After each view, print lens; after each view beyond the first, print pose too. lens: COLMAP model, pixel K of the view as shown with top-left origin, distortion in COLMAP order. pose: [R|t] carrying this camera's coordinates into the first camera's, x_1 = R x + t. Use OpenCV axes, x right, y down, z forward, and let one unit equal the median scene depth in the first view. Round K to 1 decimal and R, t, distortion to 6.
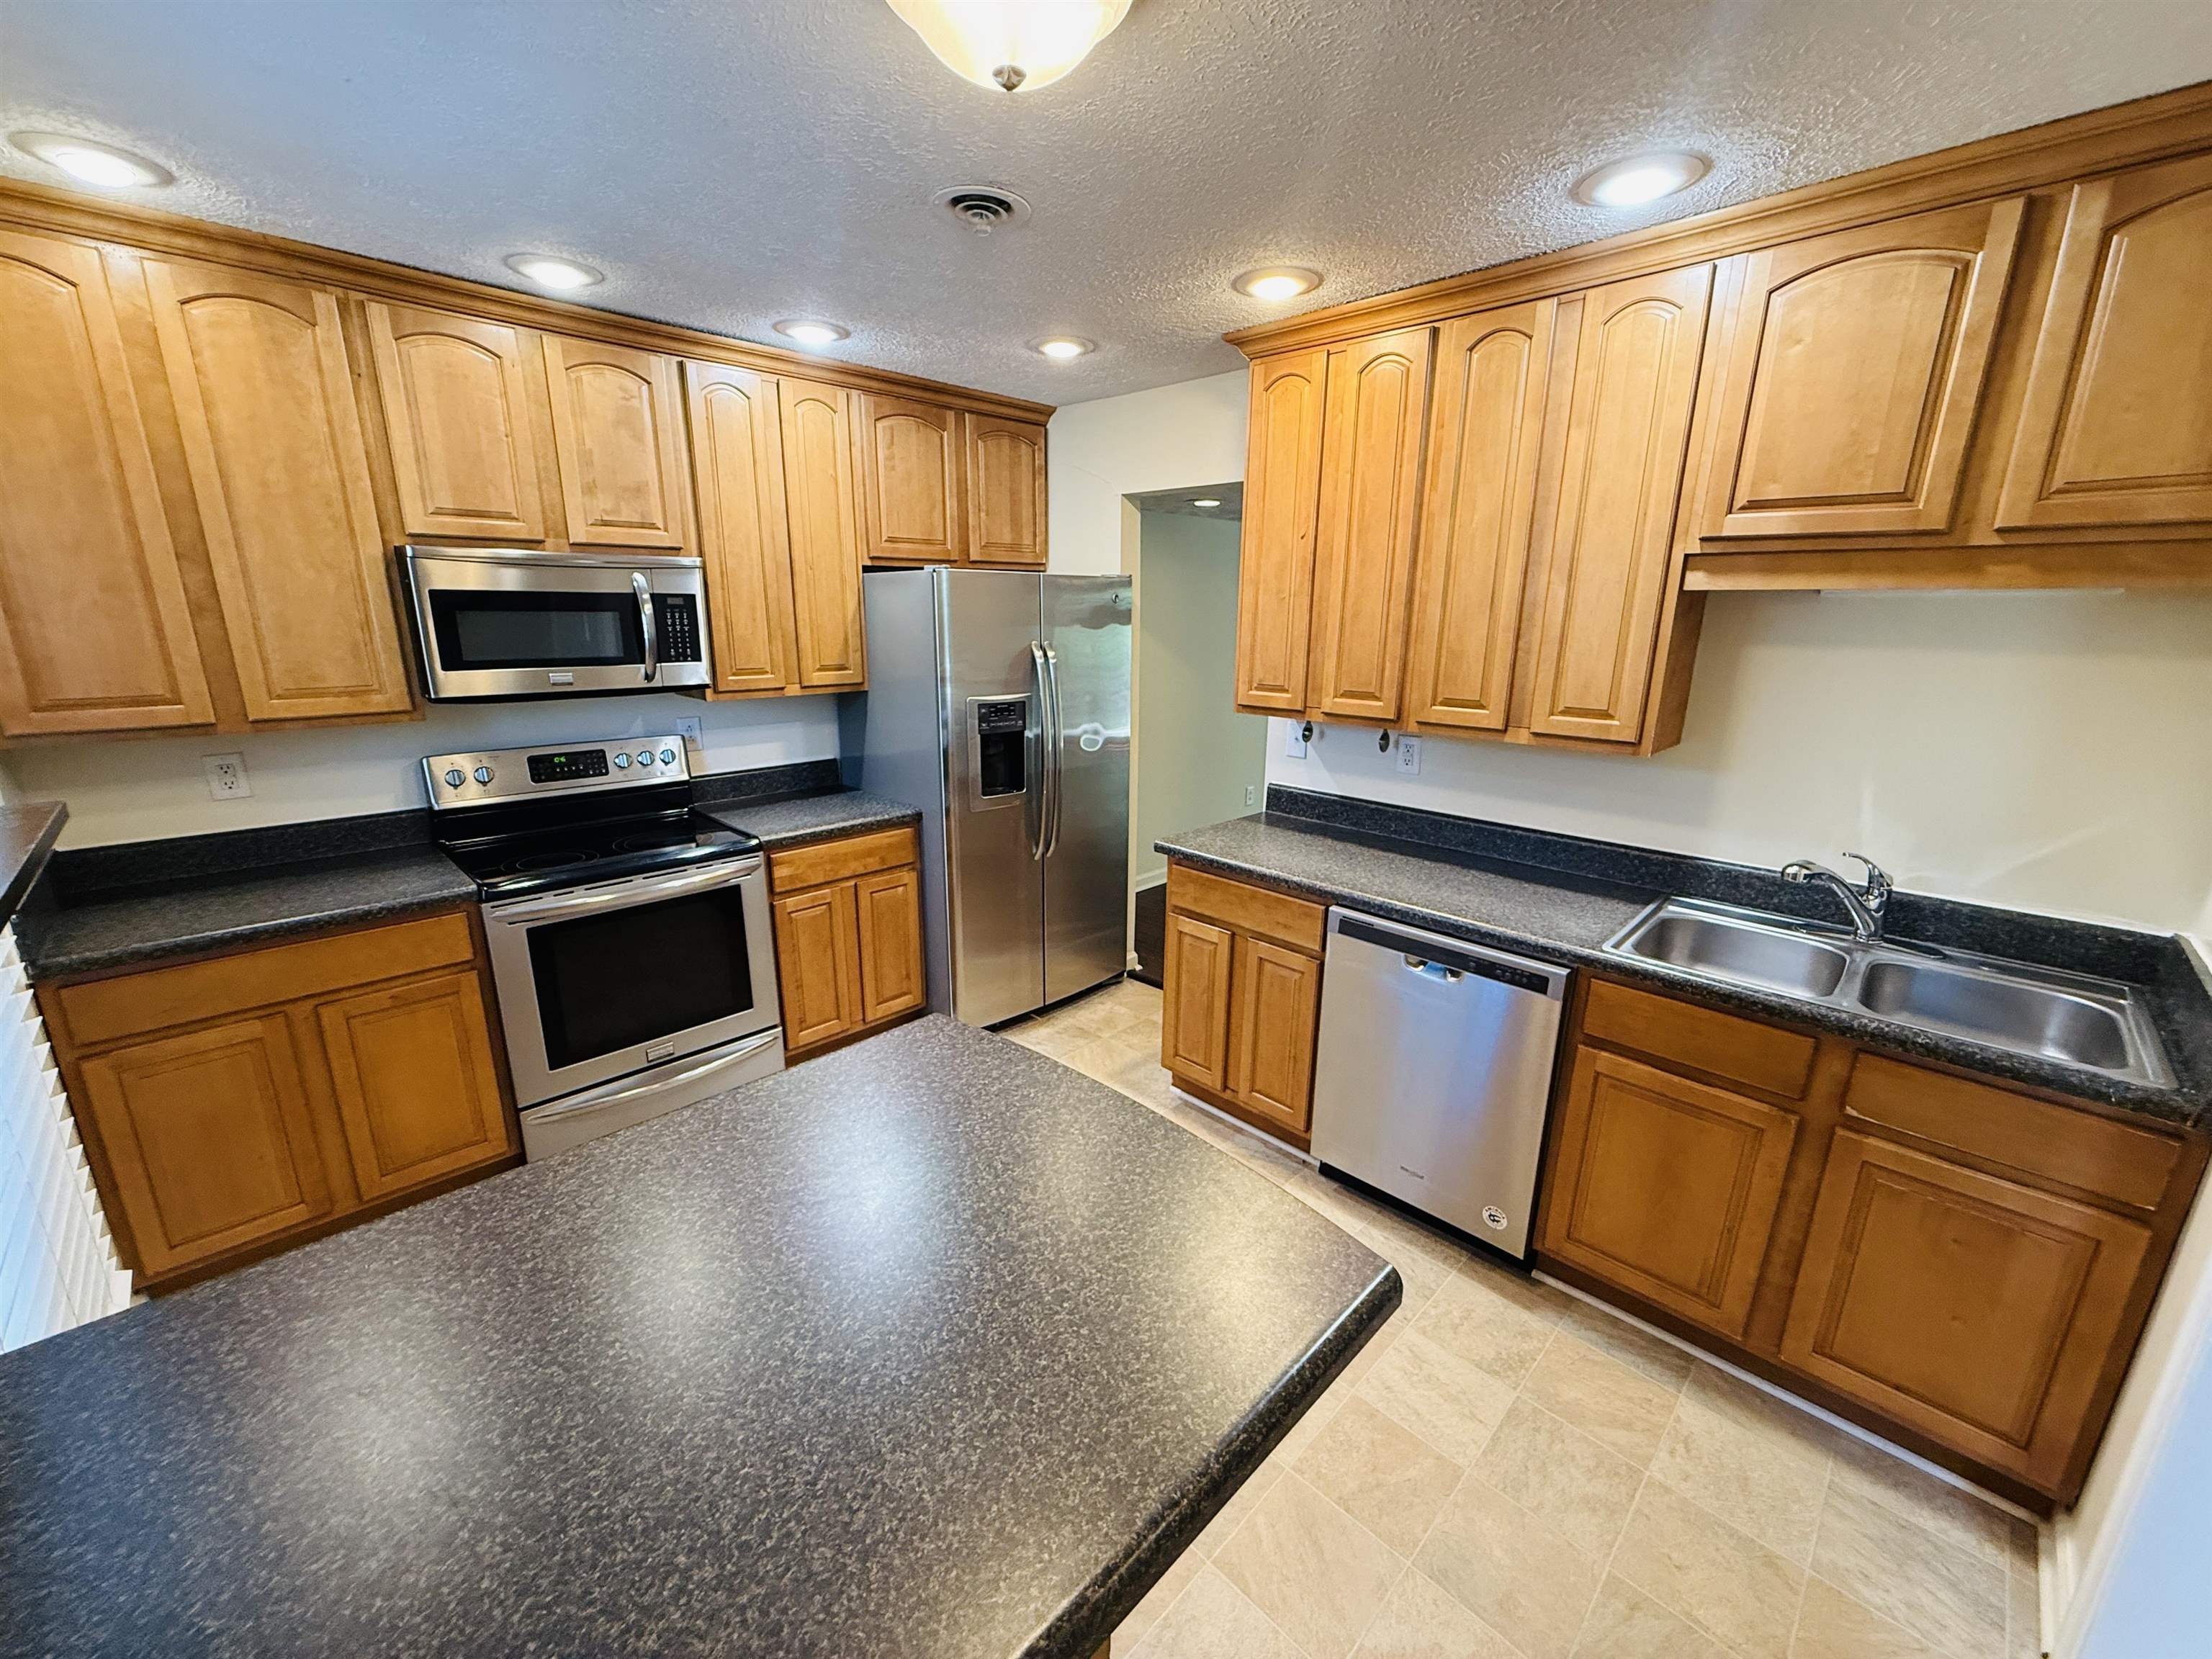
lens RADIAL K [[879.7, 0, 1100.8], [0, 879.7, 838.3], [0, 0, 1]] dist [-0.000895, 0.000301]
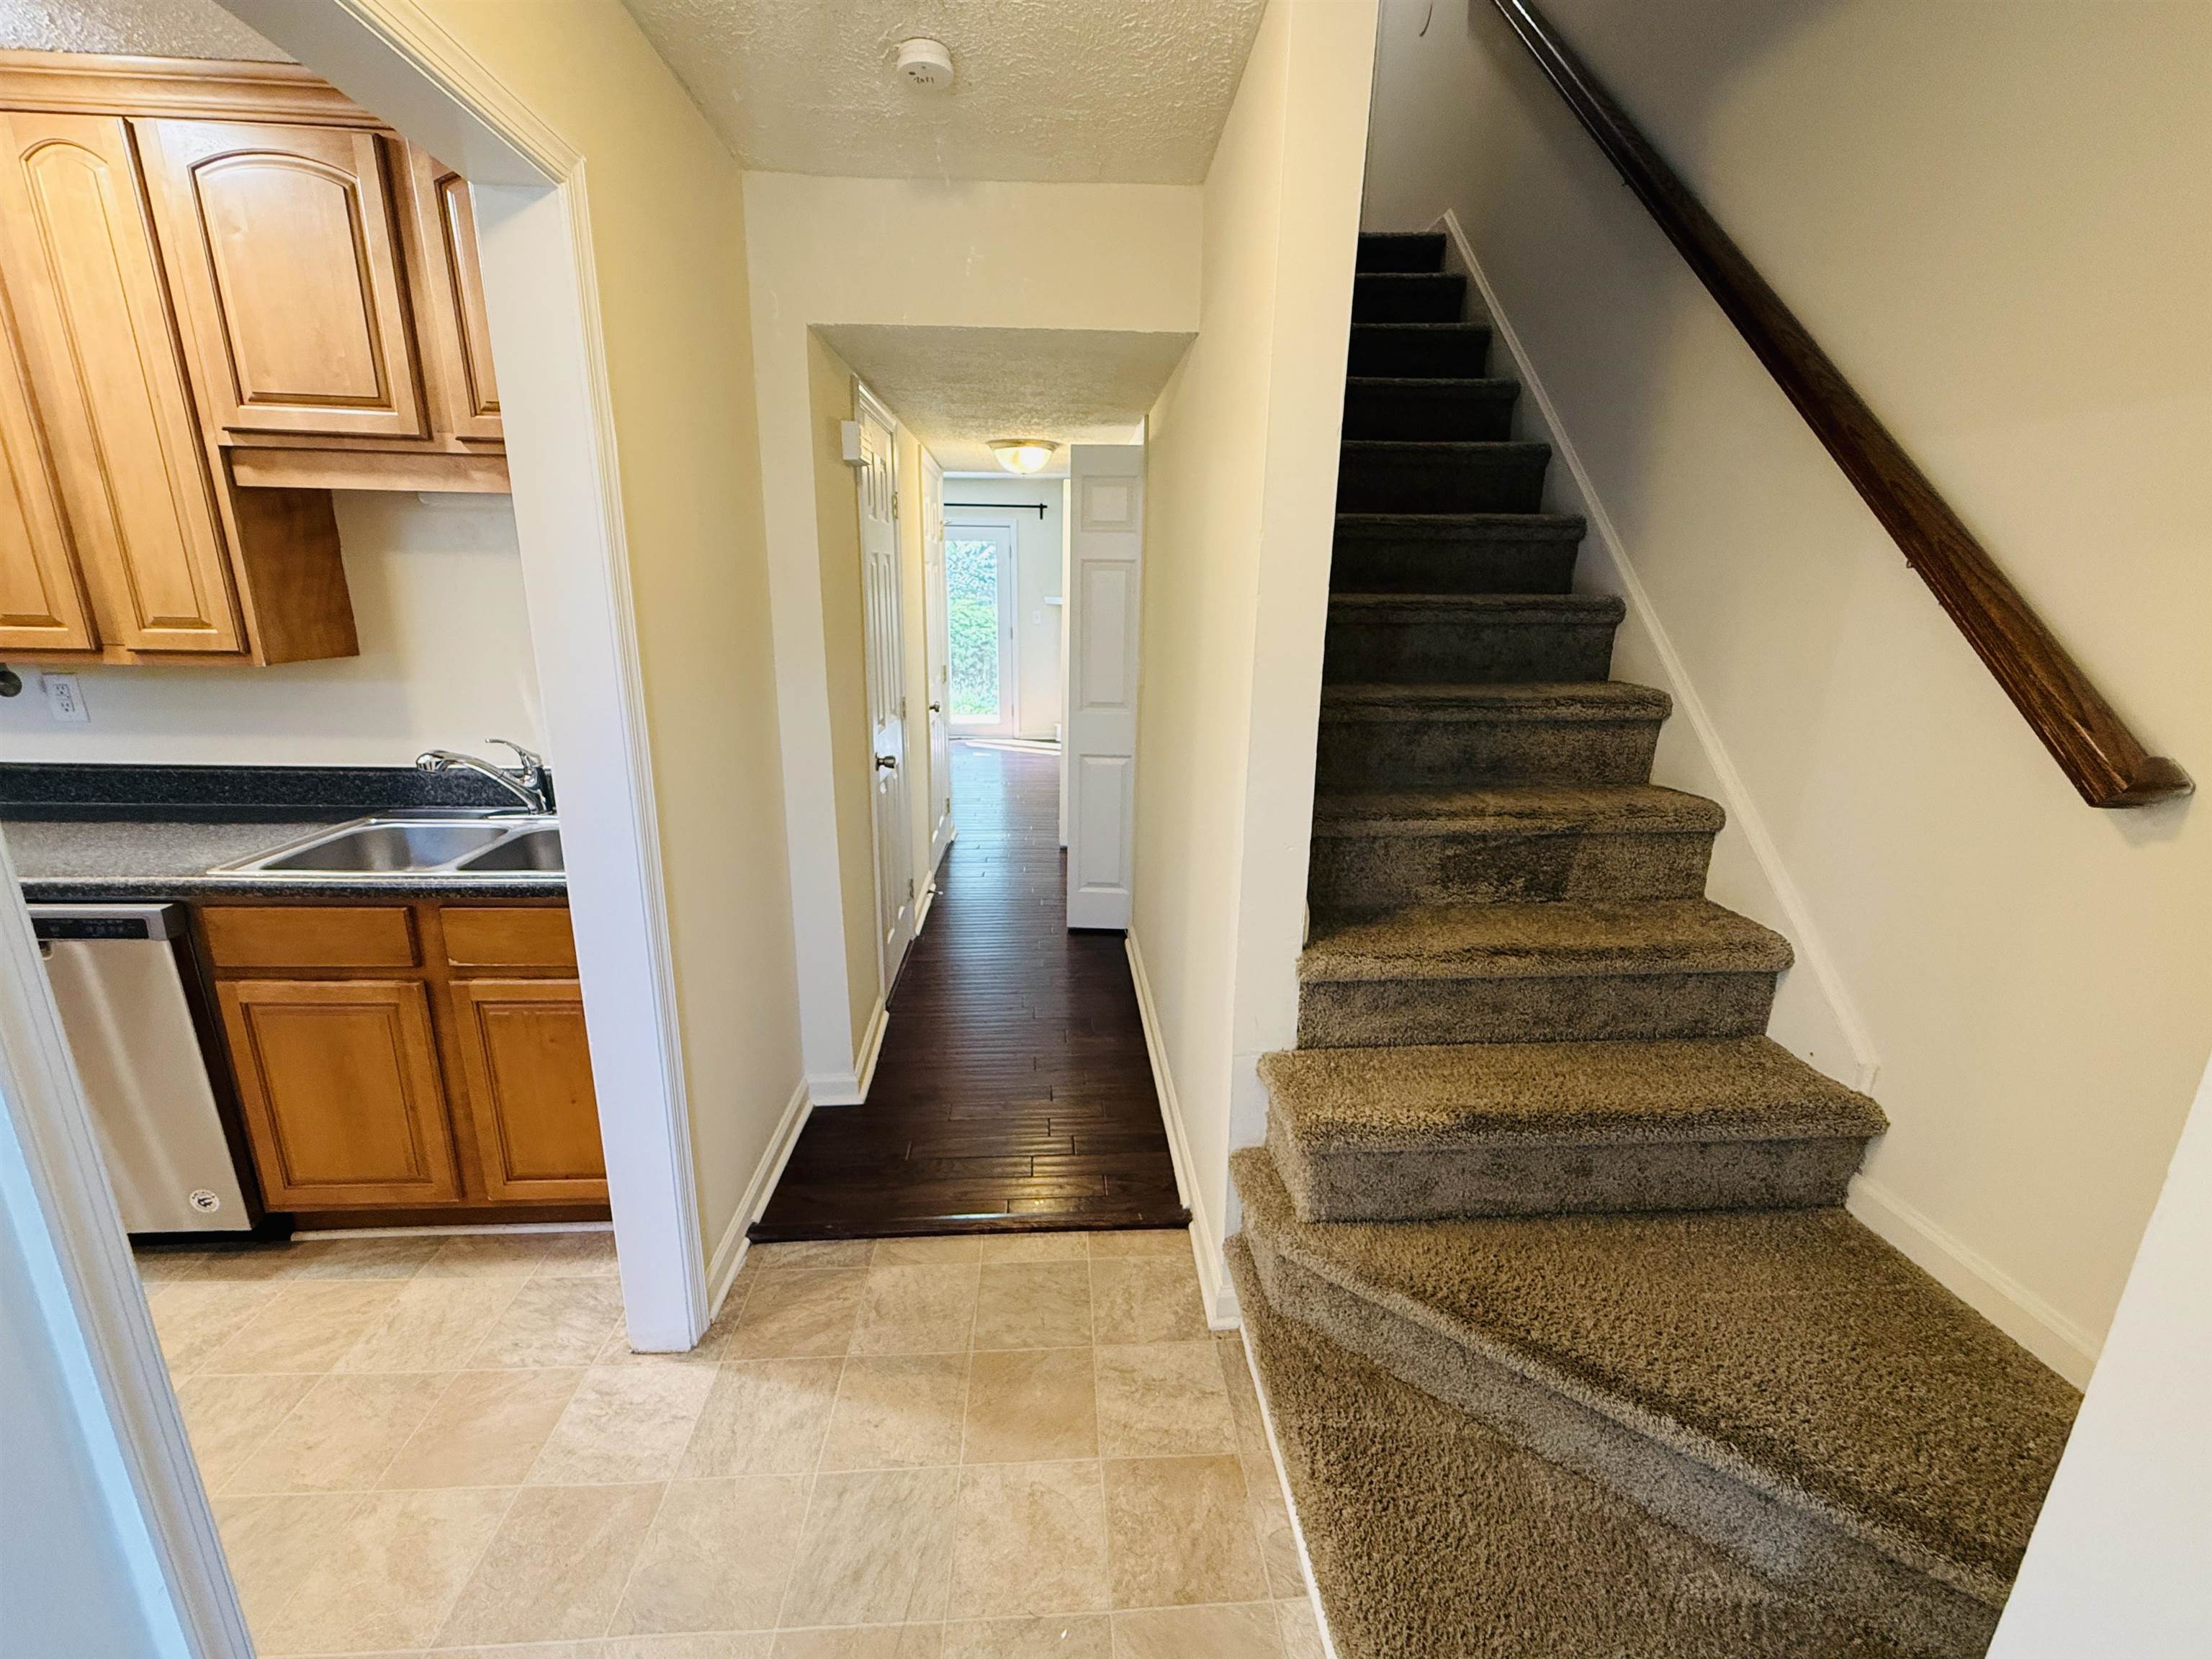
lens RADIAL K [[879.7, 0, 1074.7], [0, 879.7, 830.1], [0, 0, 1]] dist [-0.000895, 0.000301]
pose [[0.664769, -0.190197, 0.722432, 0.423156], [0.175814, 0.979716, 0.096152, 0.124541], [-0.726066, 0.063095, 0.684724, -0.235462]]
